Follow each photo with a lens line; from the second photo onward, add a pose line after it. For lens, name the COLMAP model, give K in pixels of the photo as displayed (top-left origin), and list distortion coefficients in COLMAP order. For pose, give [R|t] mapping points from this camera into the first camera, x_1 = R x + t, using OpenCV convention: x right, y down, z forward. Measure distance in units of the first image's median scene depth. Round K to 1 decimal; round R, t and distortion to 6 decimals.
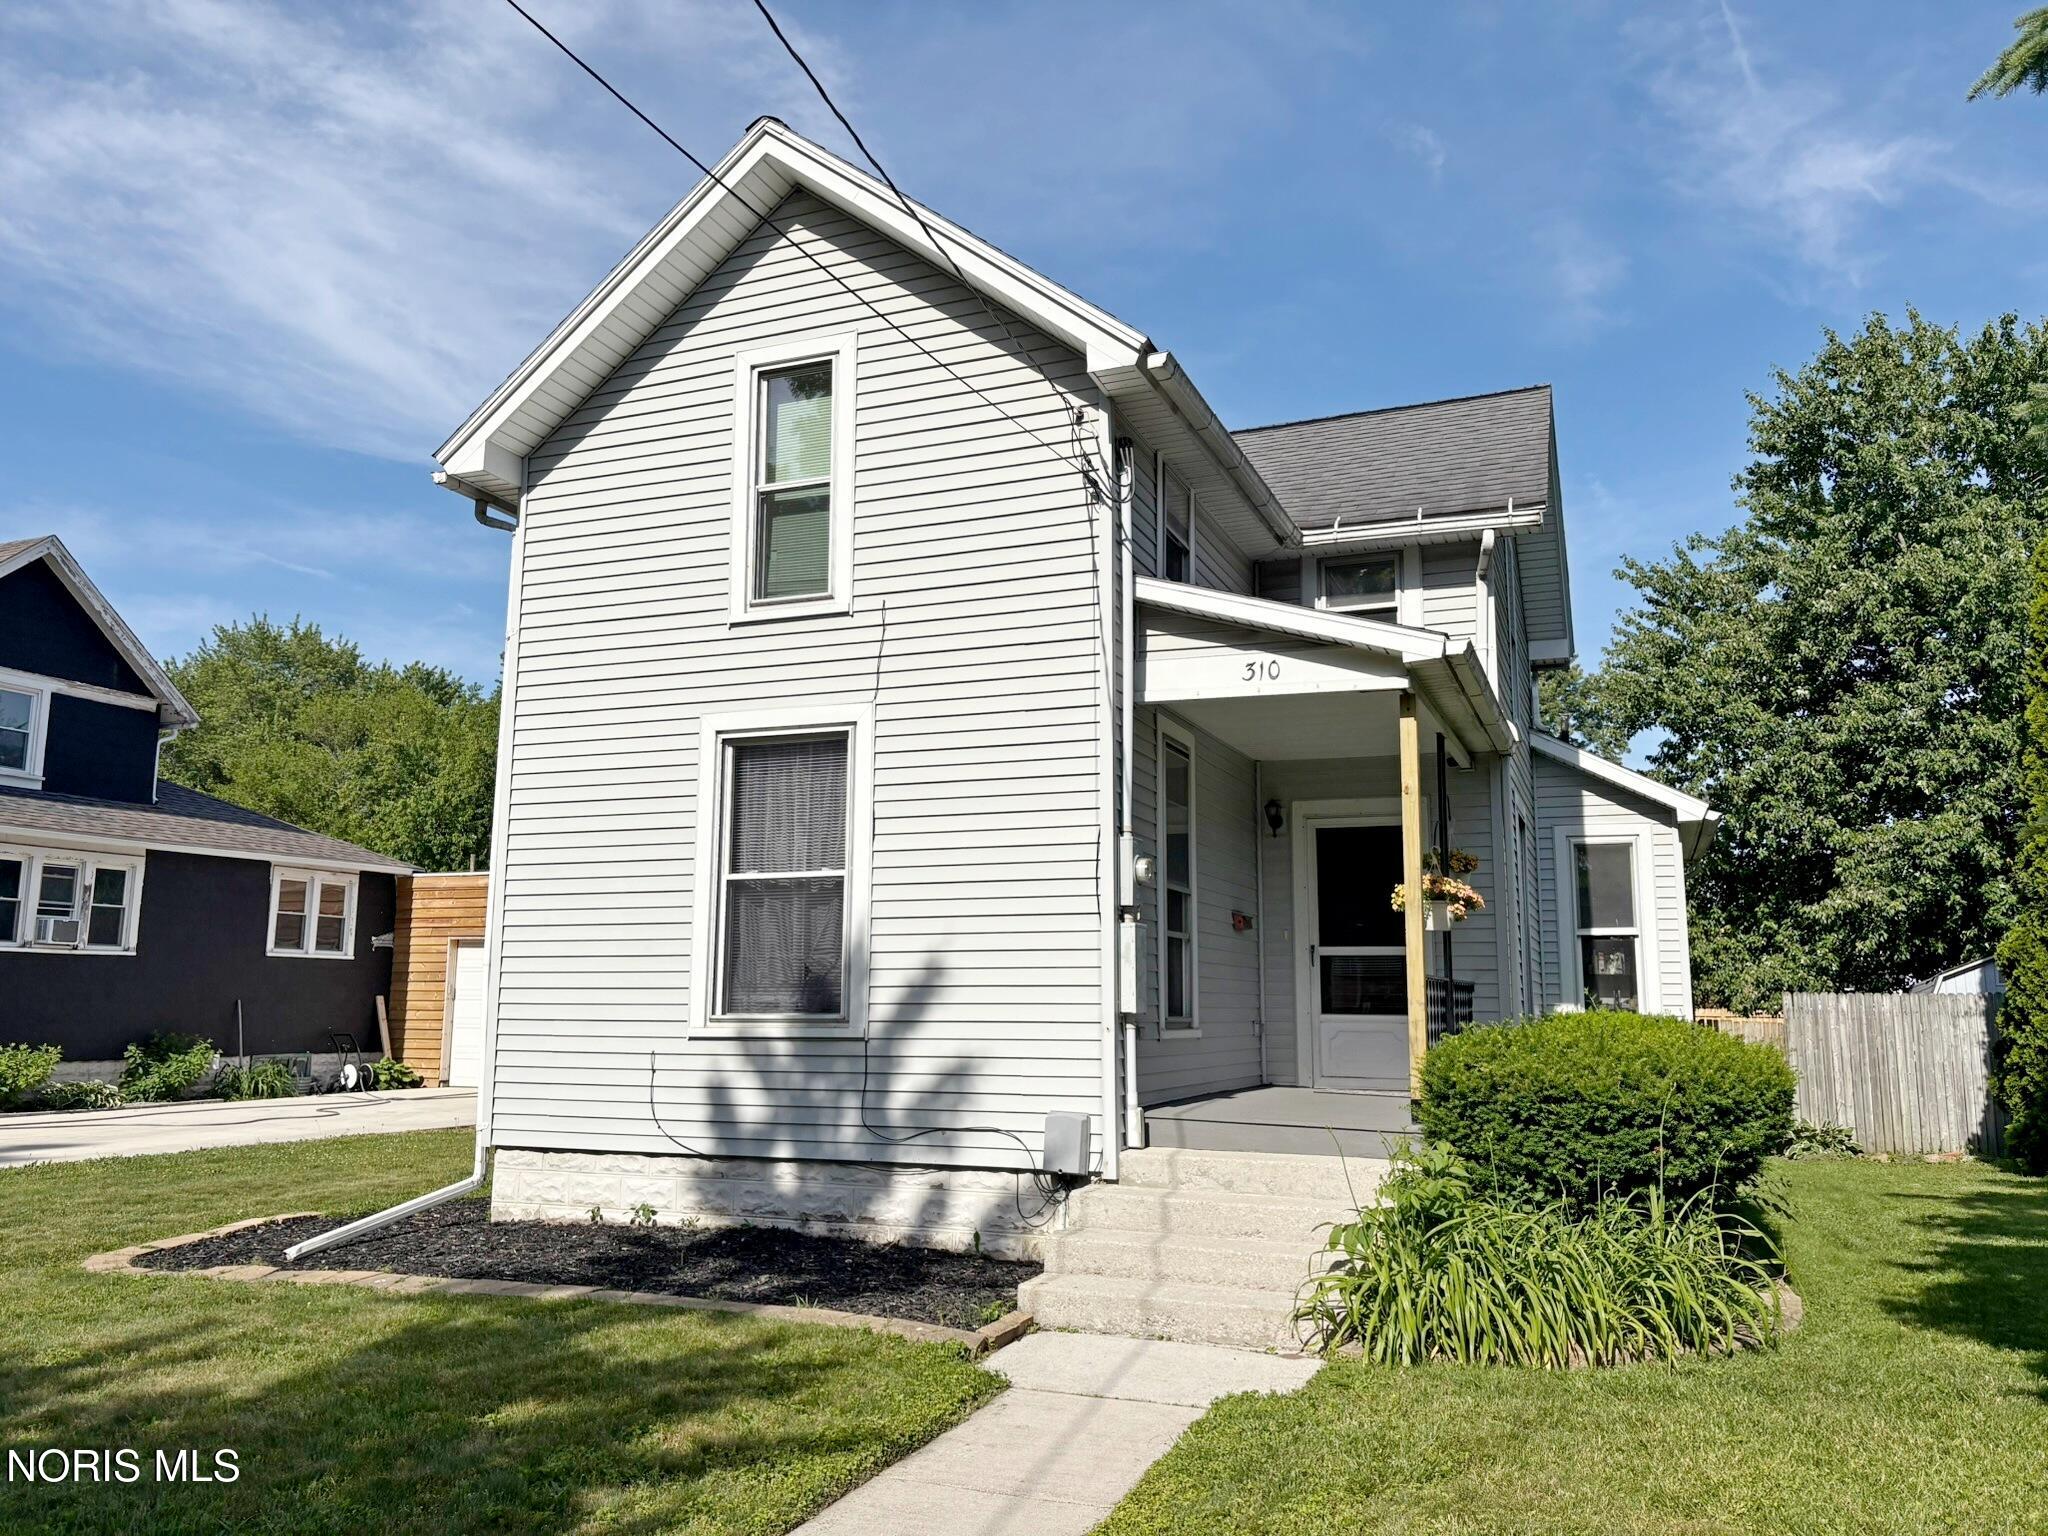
lens RADIAL K [[1532.5, 0, 980.3], [0, 1532.5, 769.6], [0, 0, 1]] dist [0.106938, -0.100328]
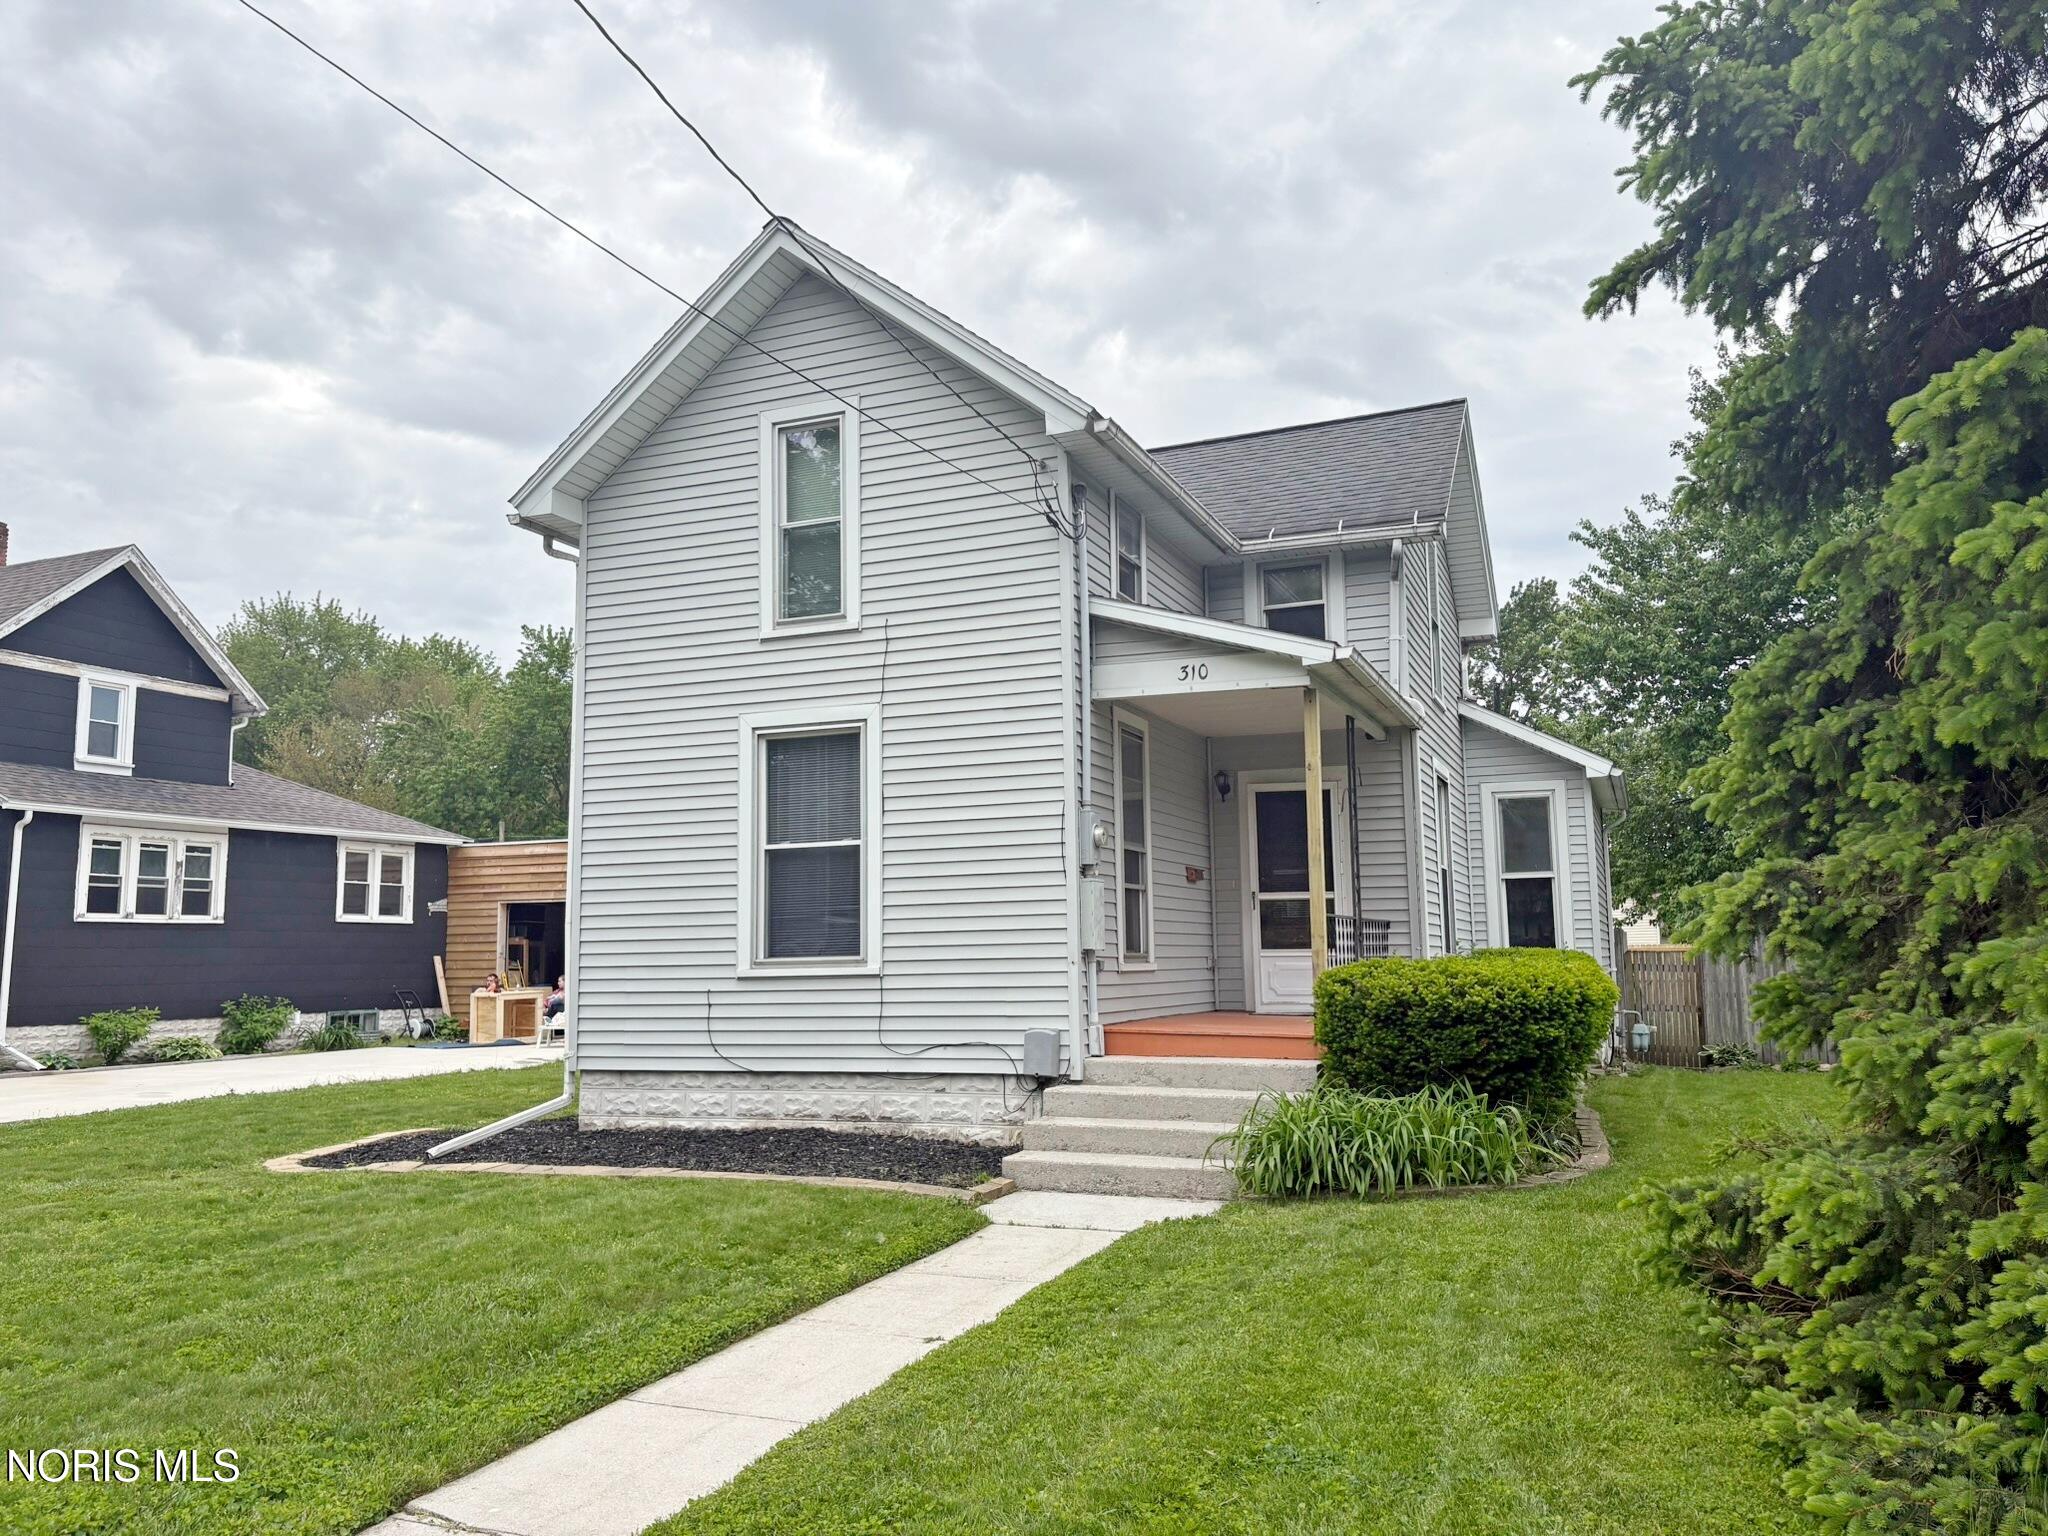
lens RADIAL K [[1541.1, 0, 975.3], [0, 1541.1, 773.1], [0, 0, 1]] dist [0.223309, -0.397277]
pose [[0.999670, -0.022345, -0.012690, 0.019438], [0.022753, 0.999197, 0.032976, -0.025551], [0.011943, -0.033254, 0.999376, -0.224457]]
